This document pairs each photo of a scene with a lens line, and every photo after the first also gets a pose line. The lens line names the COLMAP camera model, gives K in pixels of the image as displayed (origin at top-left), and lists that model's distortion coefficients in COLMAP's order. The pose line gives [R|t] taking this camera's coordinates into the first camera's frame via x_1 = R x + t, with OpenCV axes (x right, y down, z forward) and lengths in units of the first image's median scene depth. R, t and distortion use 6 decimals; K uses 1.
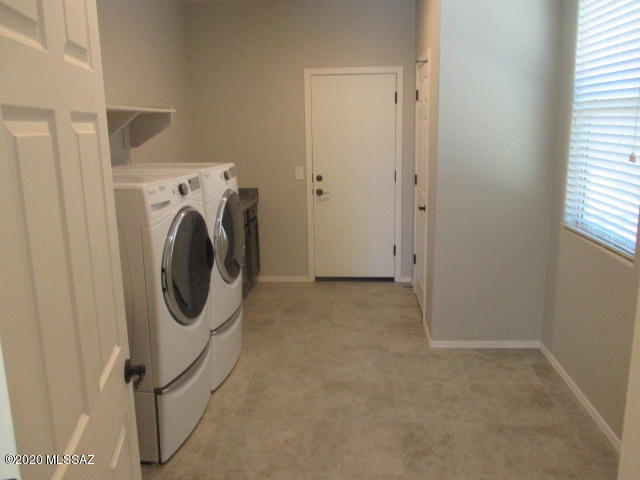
lens RADIAL K [[531.6, 0, 320.4], [0, 531.6, 235.2], [0, 0, 1]] dist [-0.028888, -0.004837]
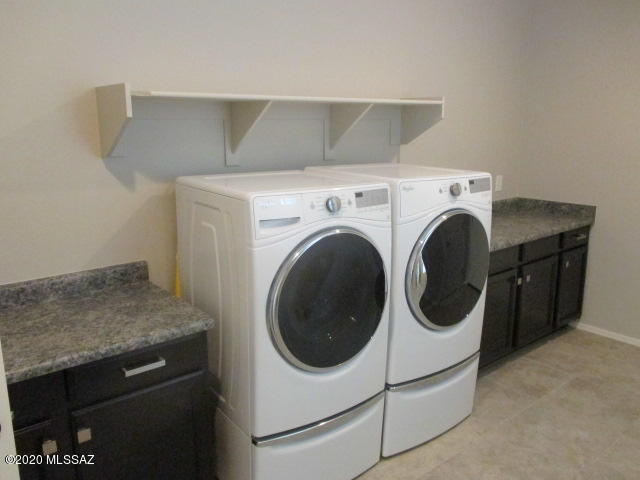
lens RADIAL K [[531.6, 0, 320.4], [0, 531.6, 235.2], [0, 0, 1]] dist [-0.028888, -0.004837]
pose [[0.698282, 0.169332, -0.695506, 0.221476], [-0.157464, 0.984155, 0.081516, -0.081616], [0.698289, 0.052596, 0.713881, 0.345652]]
